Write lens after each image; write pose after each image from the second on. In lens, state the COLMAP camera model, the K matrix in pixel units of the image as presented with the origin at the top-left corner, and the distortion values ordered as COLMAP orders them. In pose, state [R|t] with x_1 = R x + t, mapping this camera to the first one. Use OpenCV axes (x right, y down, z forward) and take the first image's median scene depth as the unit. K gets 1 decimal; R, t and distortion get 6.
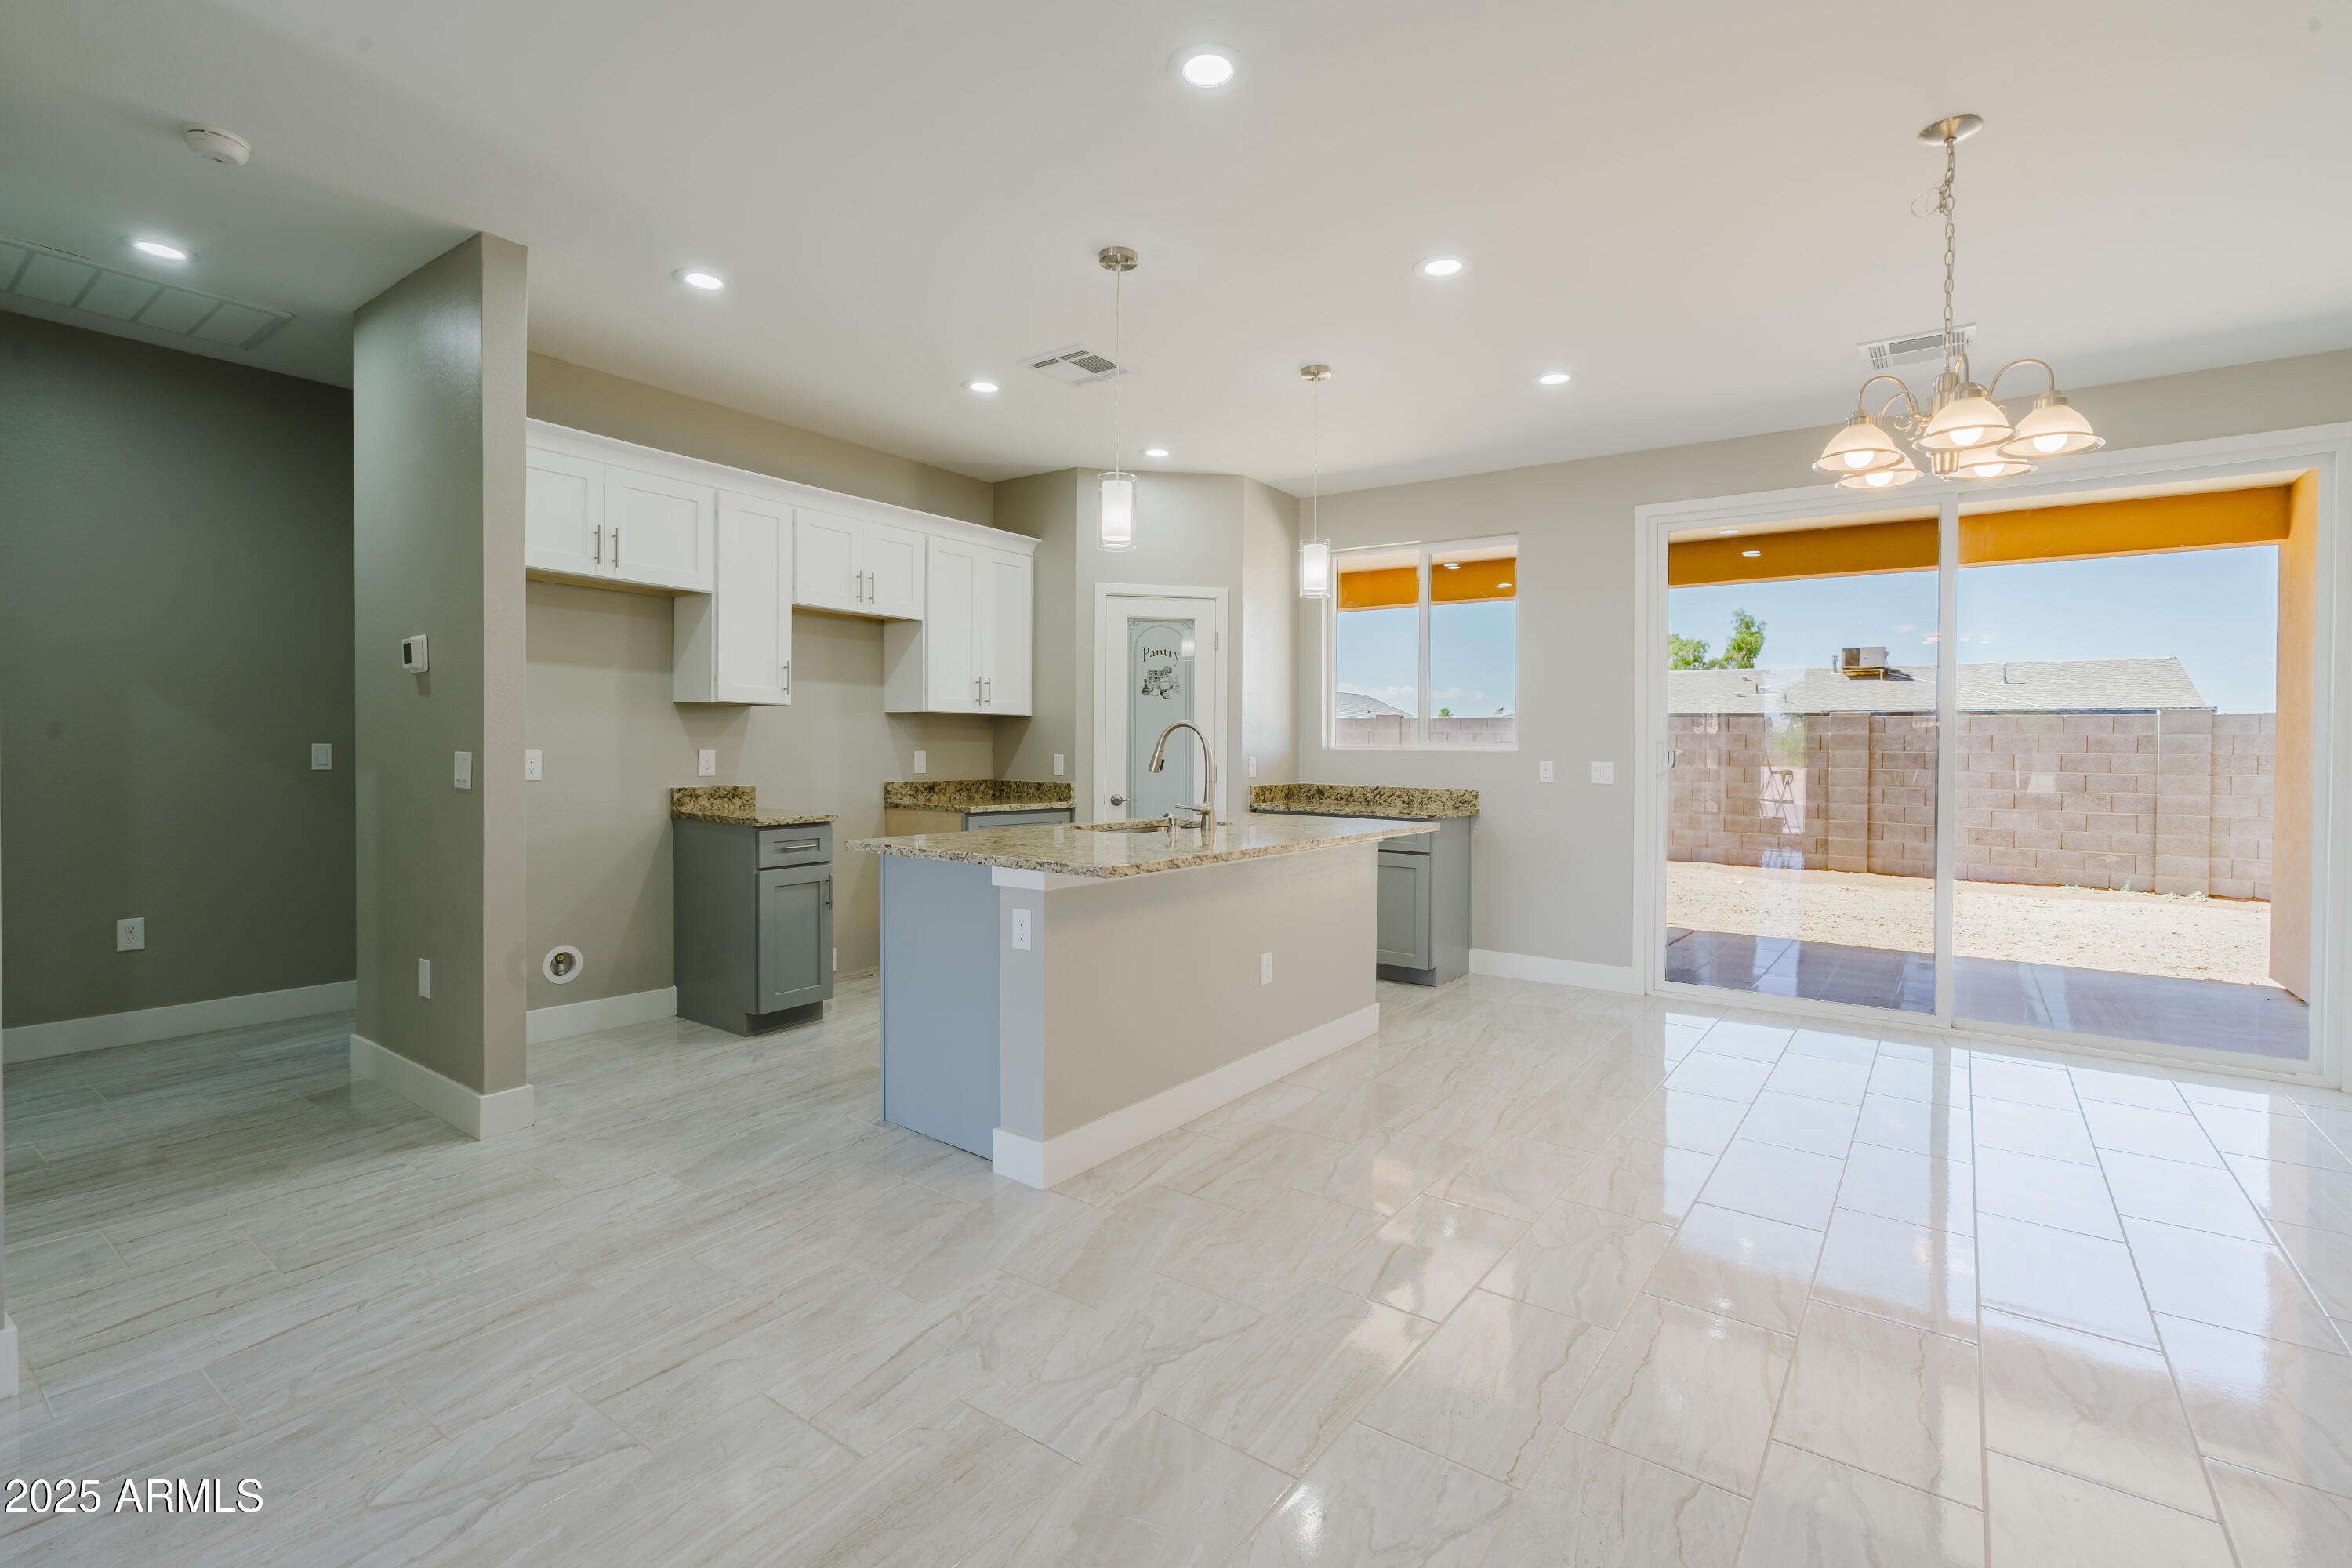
lens RADIAL K [[1079.4, 0, 1166.4], [0, 1079.4, 750.9], [0, 0, 1]] dist [-0.006003, 0.000580]
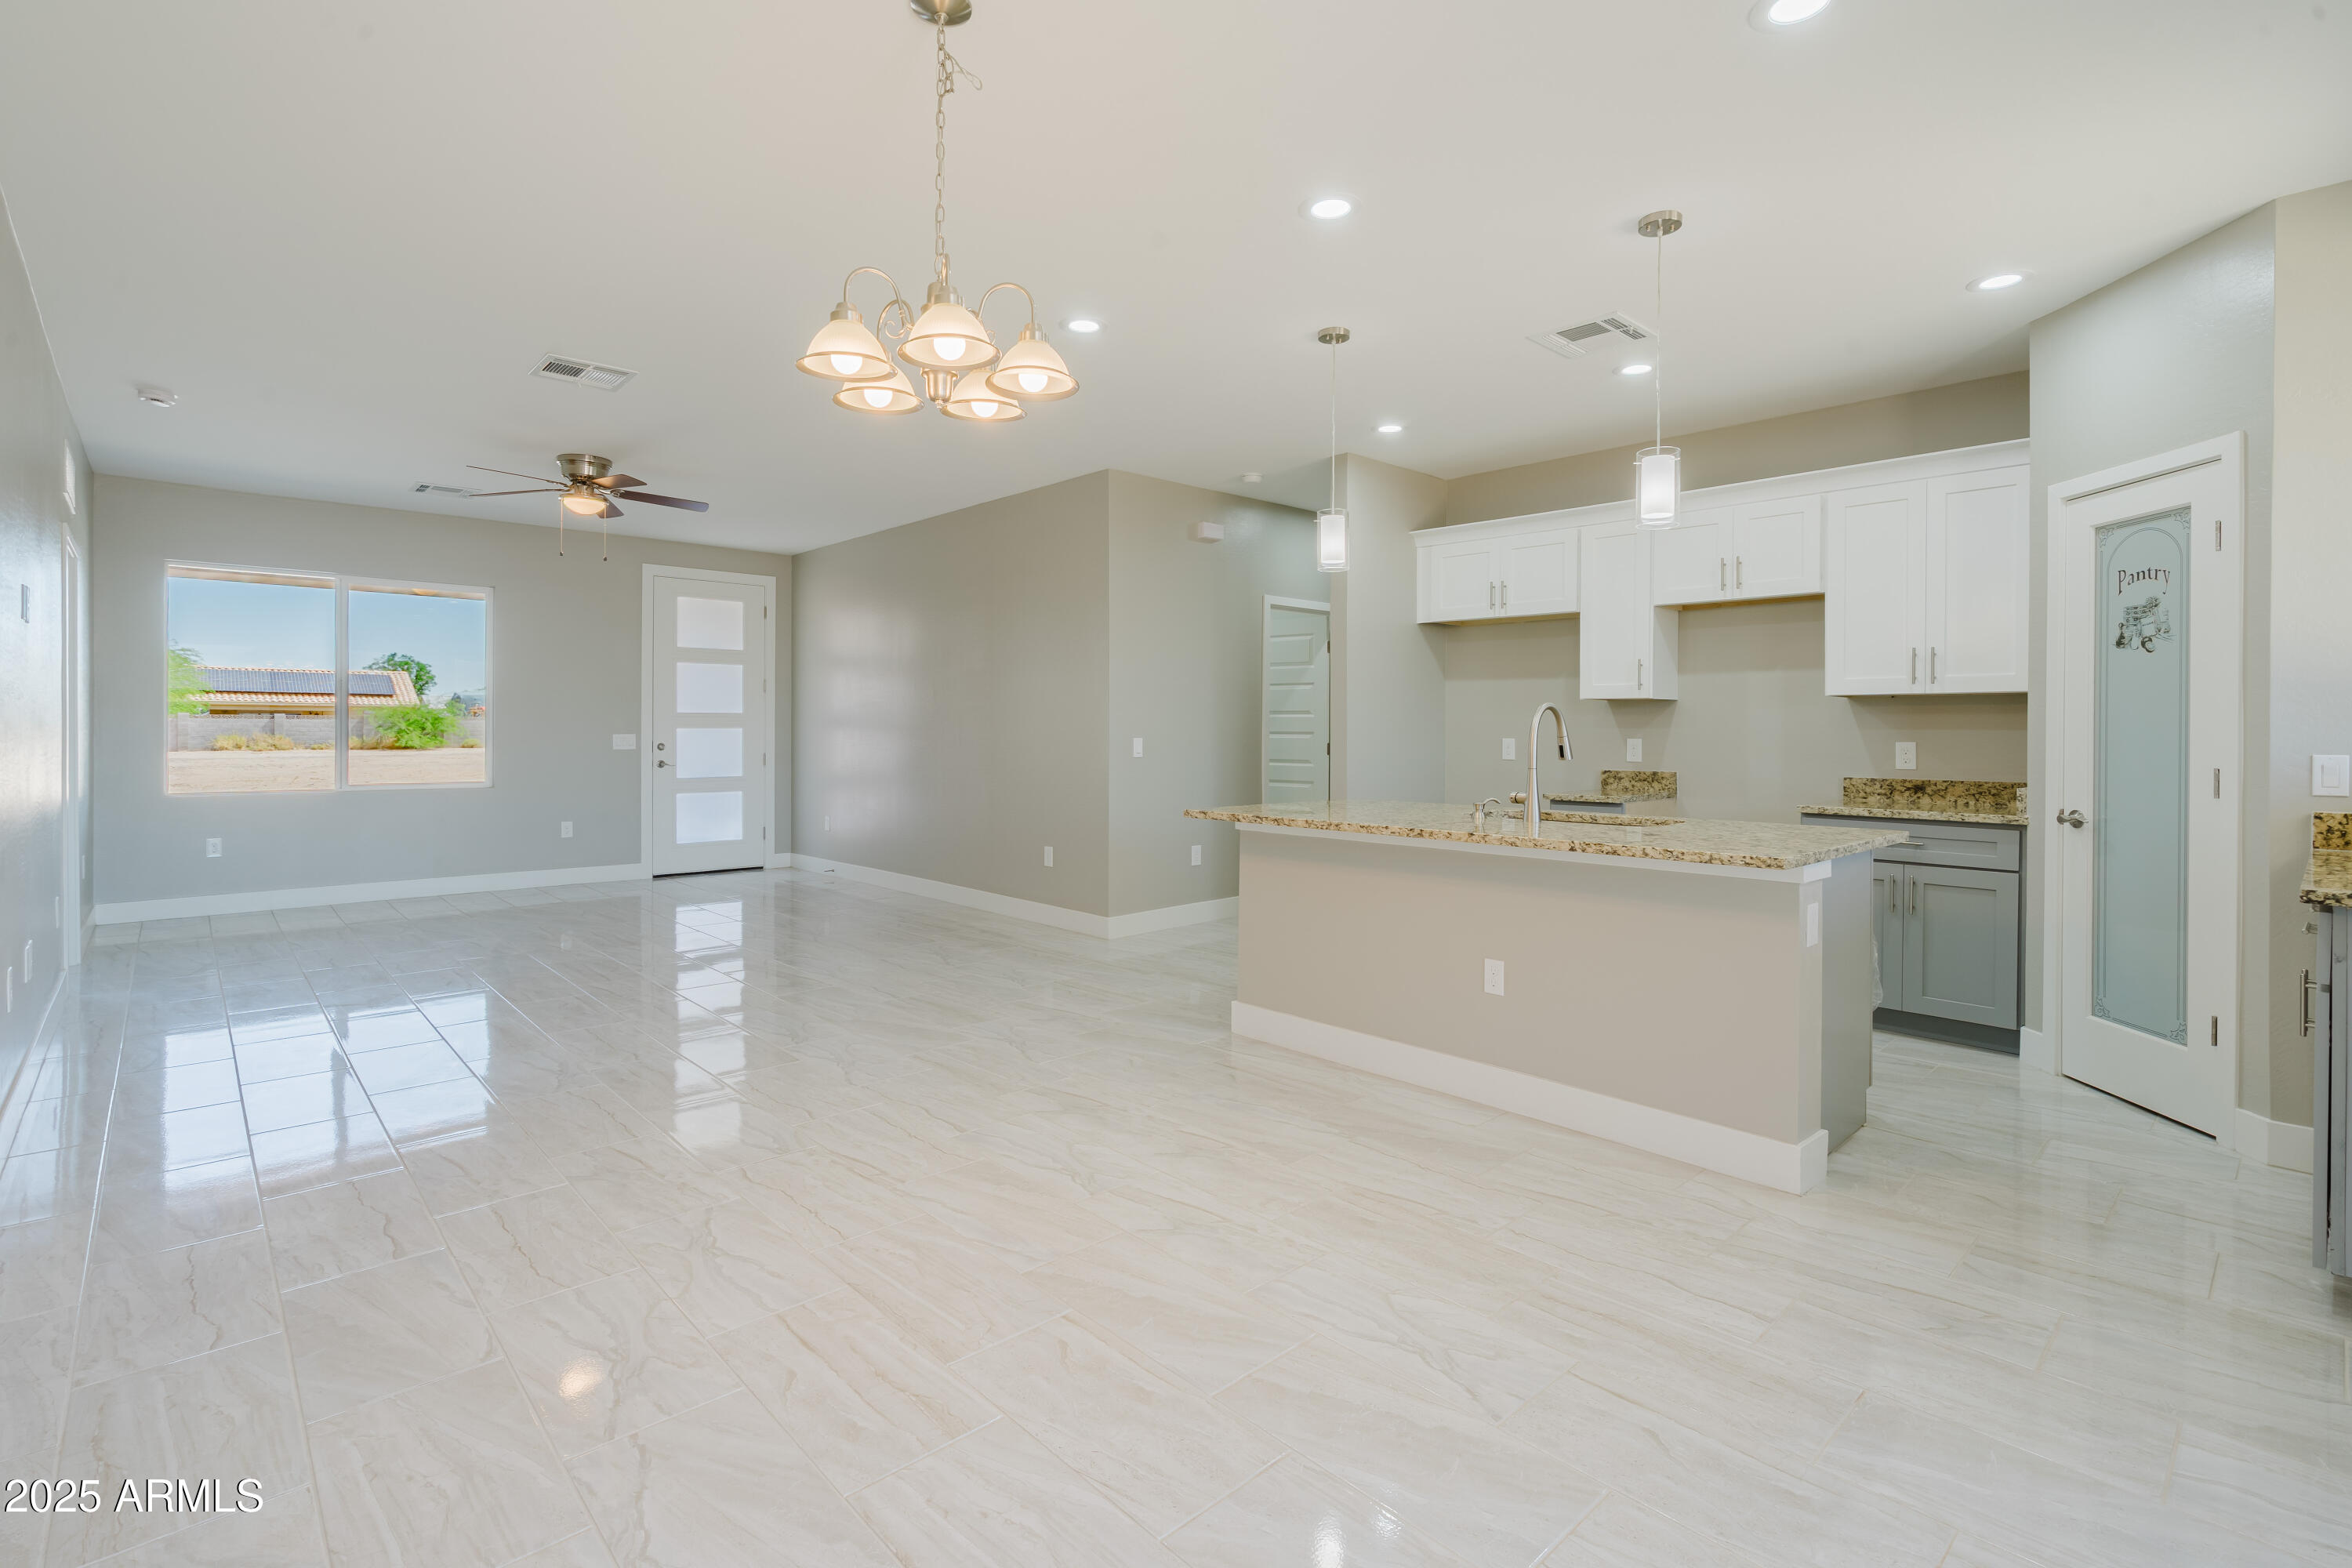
lens RADIAL K [[1096.5, 0, 1167.0], [0, 1096.5, 721.4], [0, 0, 1]] dist [-0.001483, 0.000612]
pose [[-0.195378, -0.020594, -0.980512, 0.706806], [-0.011224, 0.999761, -0.018762, 0.006312], [0.980664, 0.007339, -0.195563, 0.617351]]
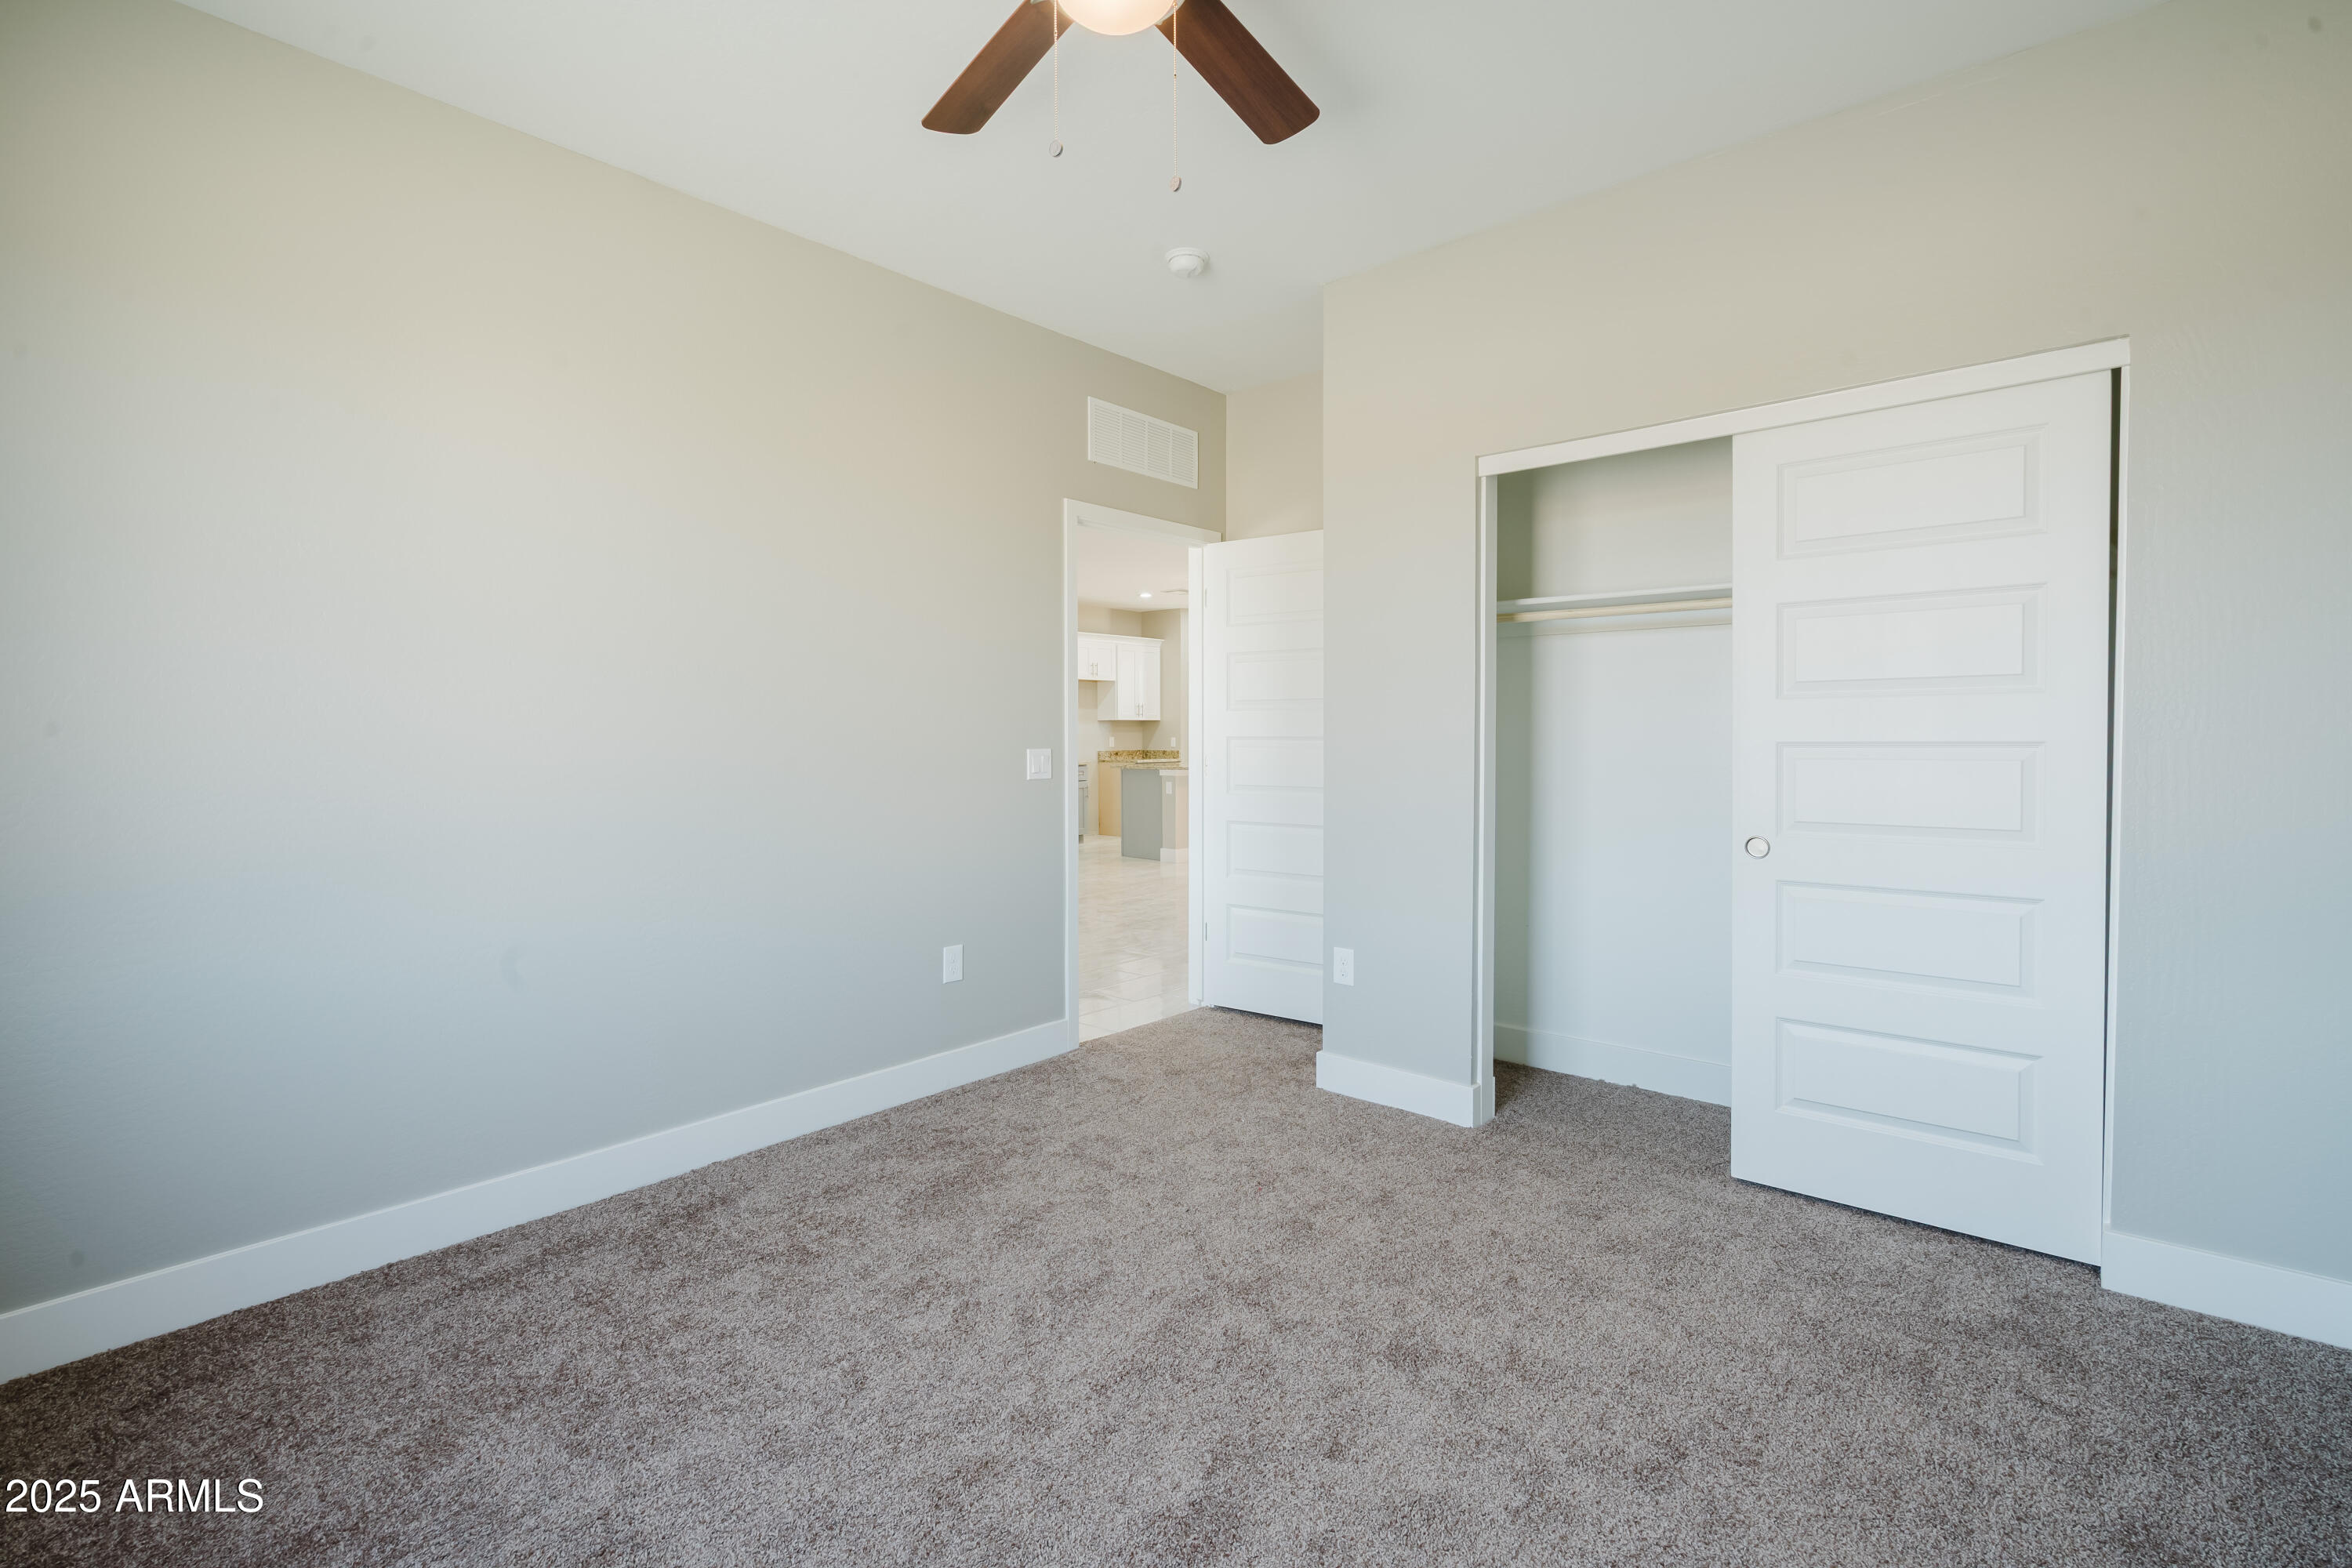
lens RADIAL K [[1079.4, 0, 1166.4], [0, 1079.4, 750.9], [0, 0, 1]] dist [-0.006003, 0.000580]
pose [[0.996291, -0.011749, -0.085241, 0.077411], [0.012684, 0.999865, 0.010425, 0.007106], [0.085107, -0.011468, 0.996306, -1.244650]]
